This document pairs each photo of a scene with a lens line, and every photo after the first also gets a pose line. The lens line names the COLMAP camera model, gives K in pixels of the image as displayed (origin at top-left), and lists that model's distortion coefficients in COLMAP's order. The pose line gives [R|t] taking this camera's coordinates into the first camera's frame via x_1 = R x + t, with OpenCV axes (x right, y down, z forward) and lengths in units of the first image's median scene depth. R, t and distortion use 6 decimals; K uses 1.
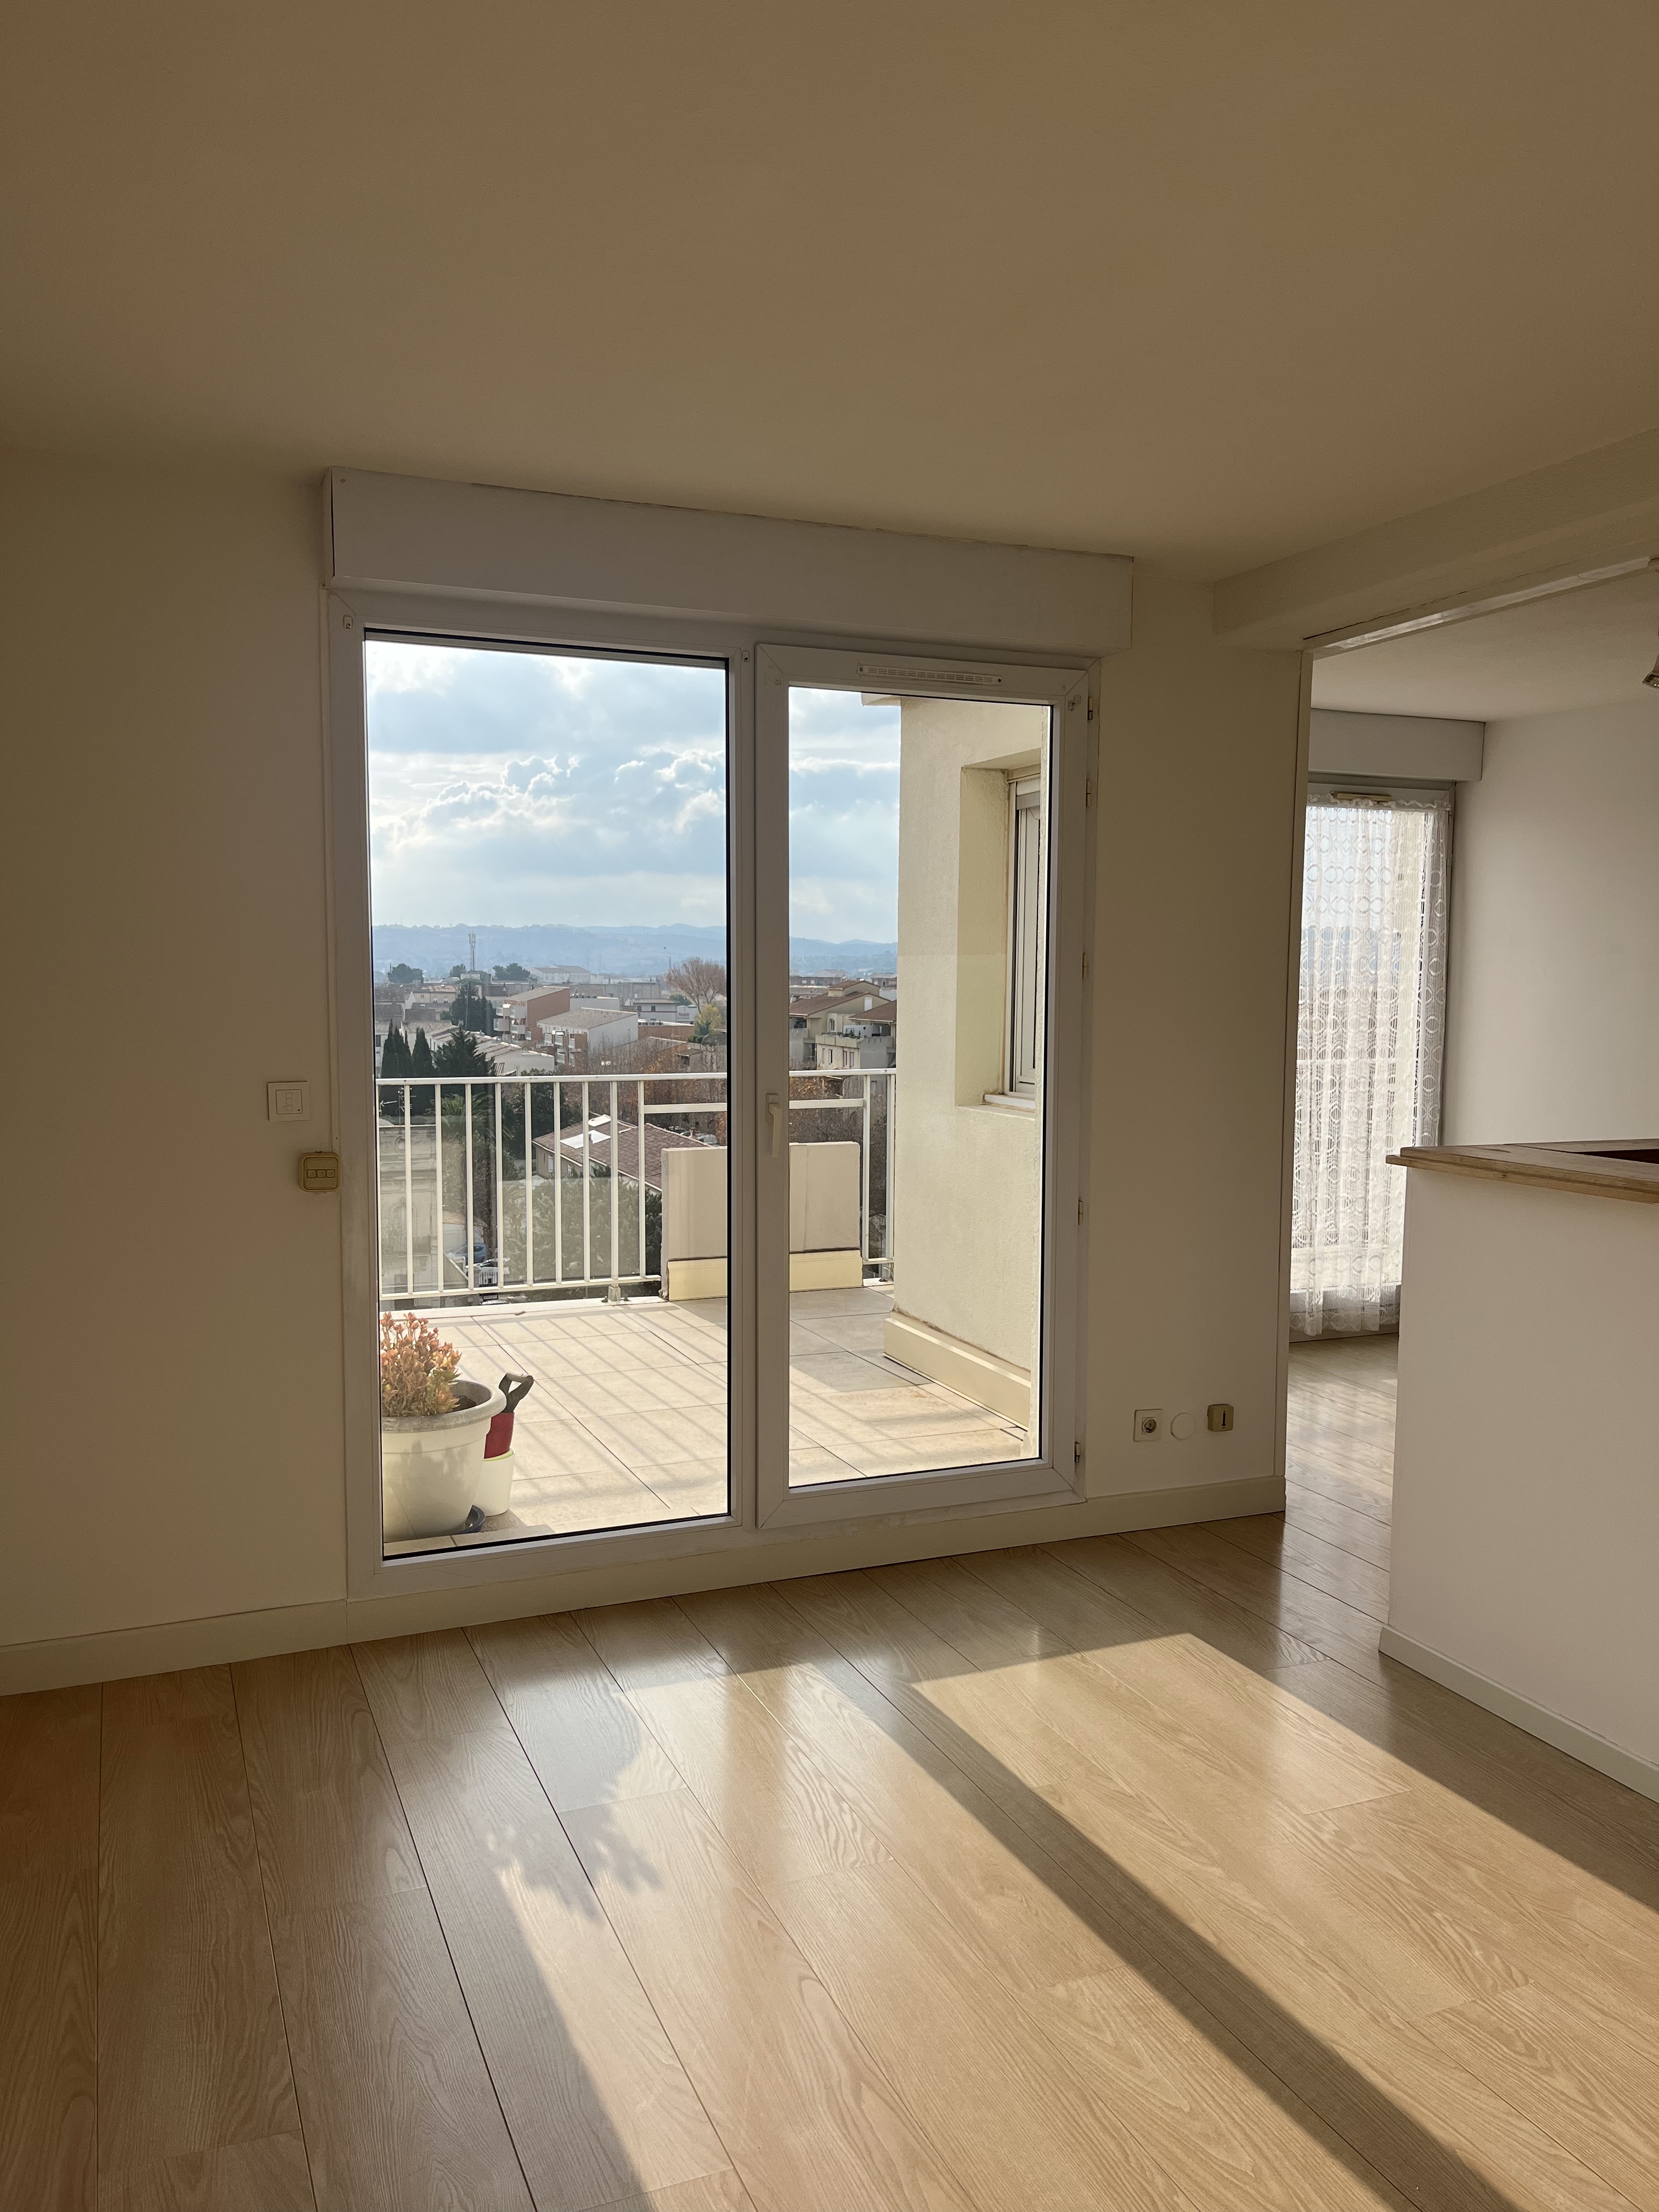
lens RADIAL K [[1674.1, 0, 826.0], [0, 1674.1, 1106.4], [0, 0, 1]] dist [0.047841, -0.046309]
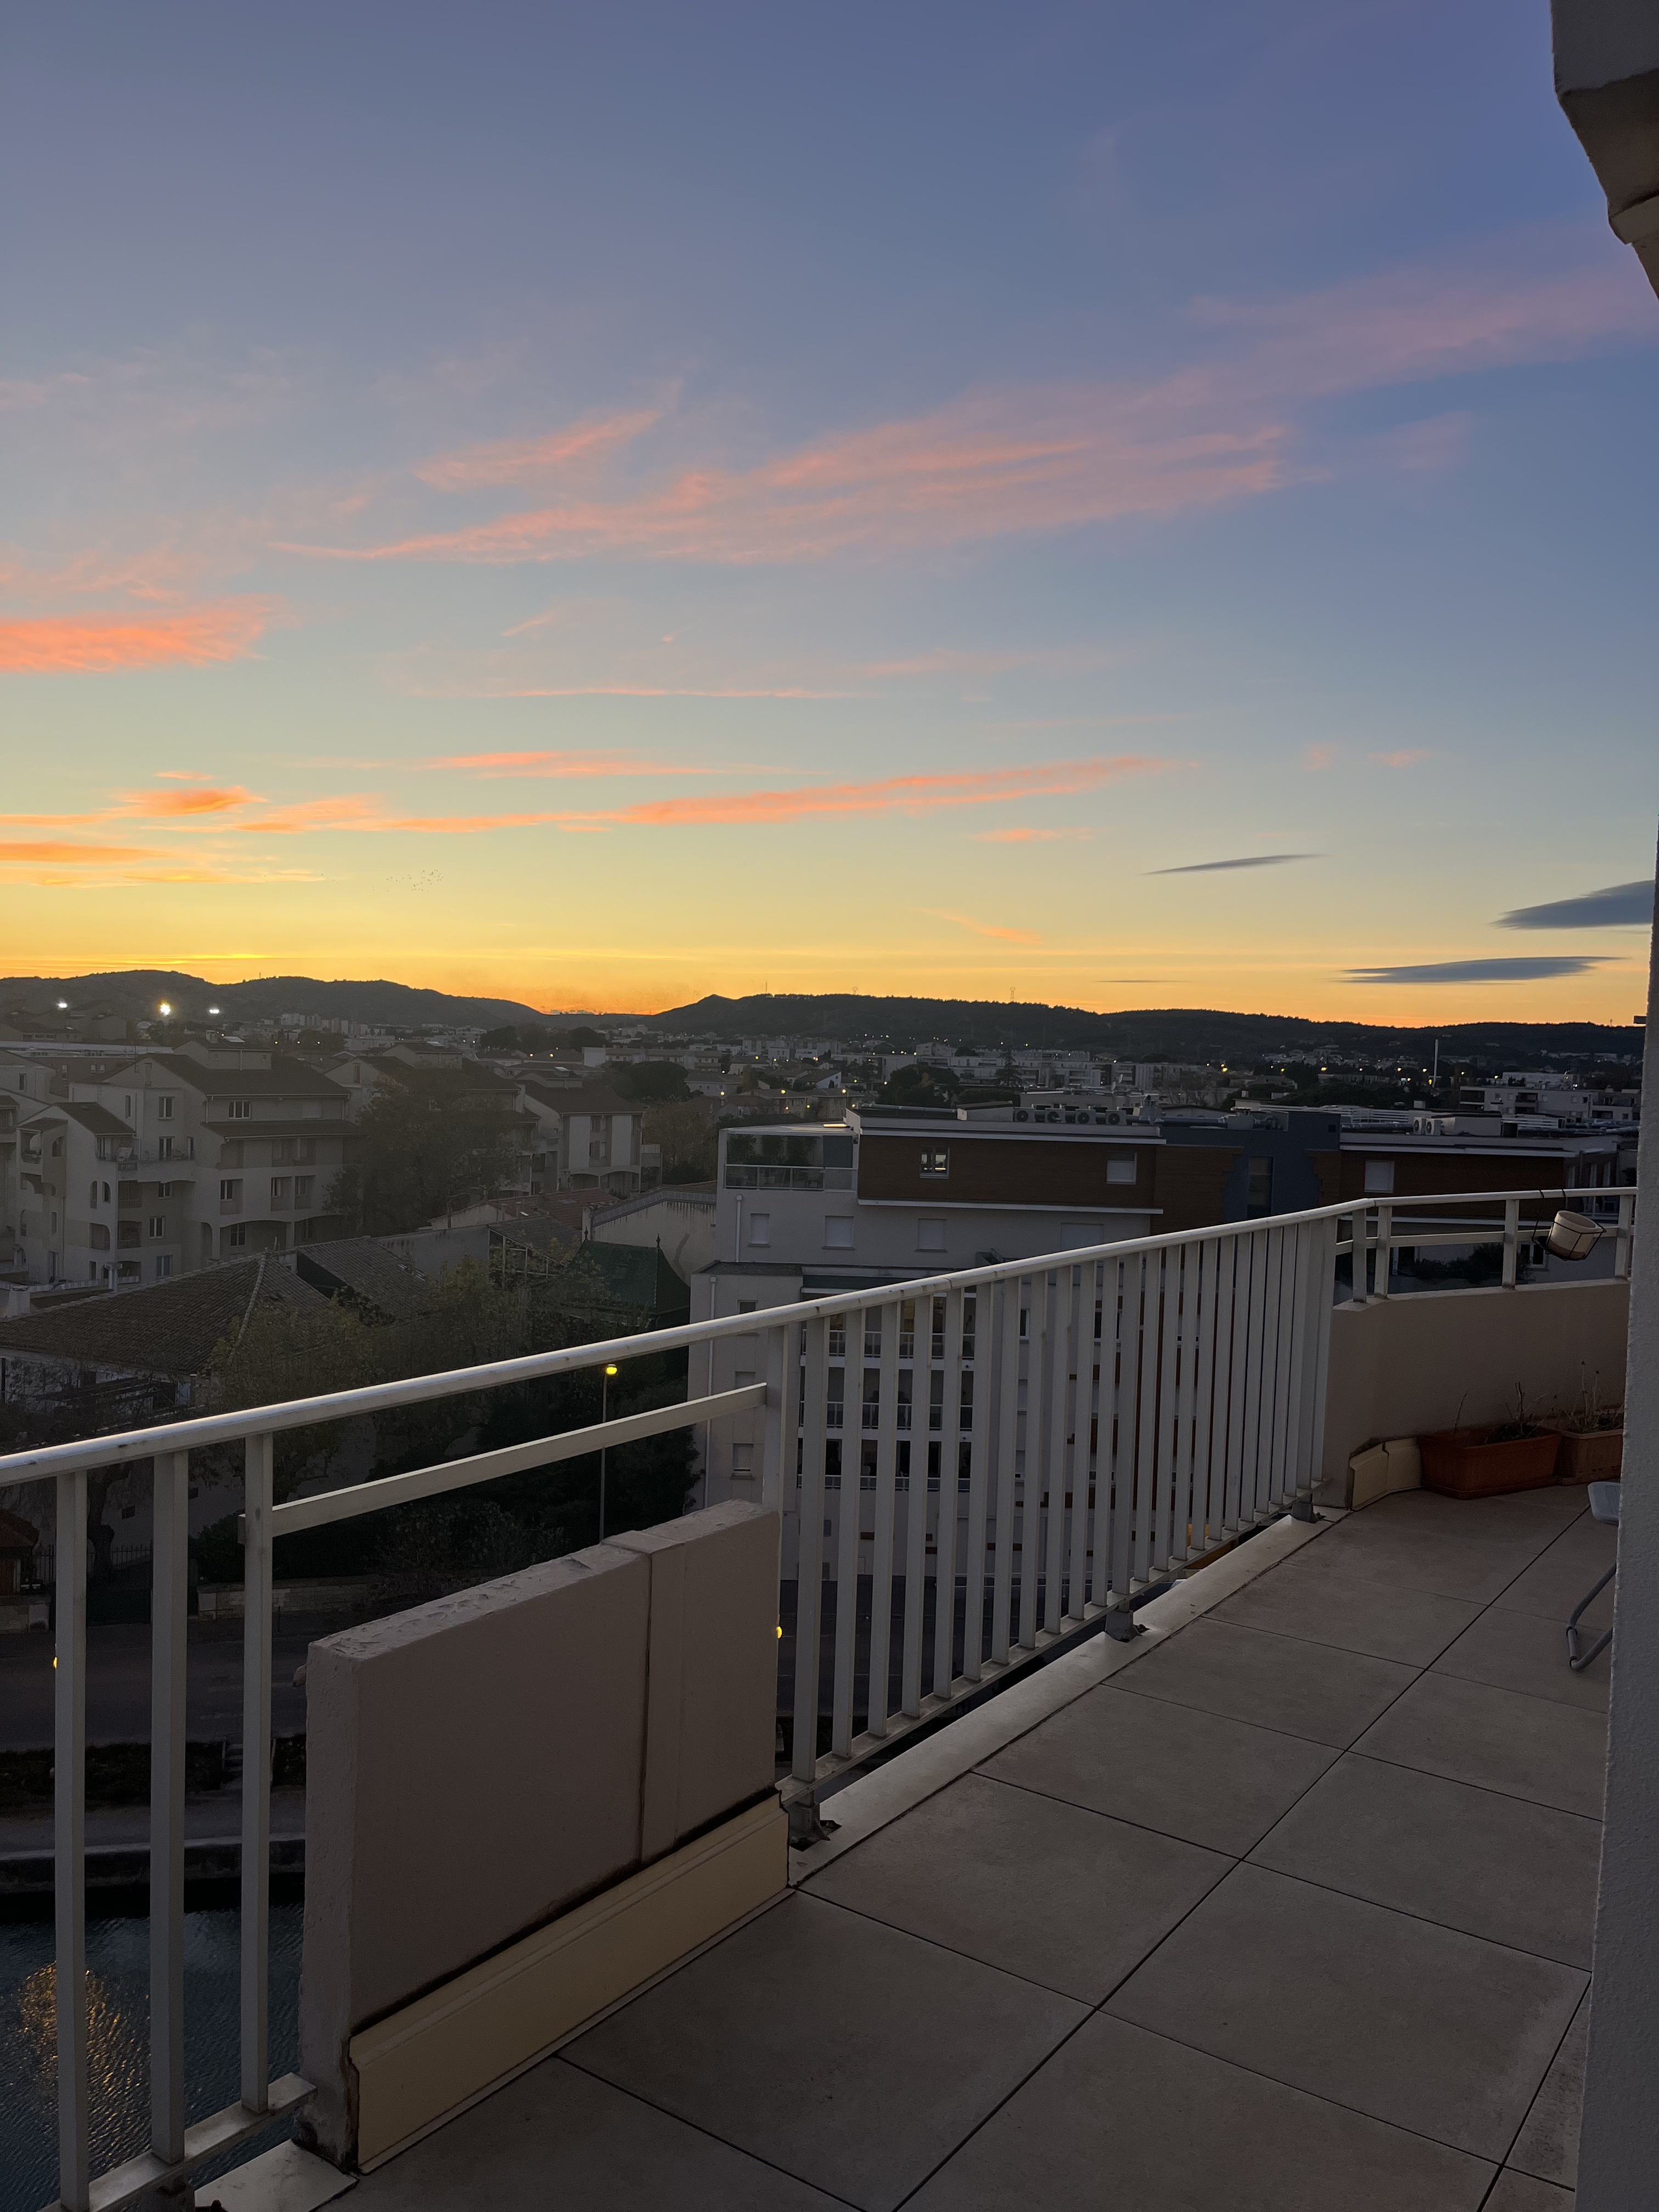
lens RADIAL K [[1674.1, 0, 826.6], [0, 1674.1, 1106.5], [0, 0, 1]] dist [0.047841, -0.046309]
pose [[0.848293, -0.002642, 0.529521, -0.173085], [0.017991, 0.999554, -0.023834, -0.059840], [-0.529222, 0.029745, 0.847962, 0.664652]]
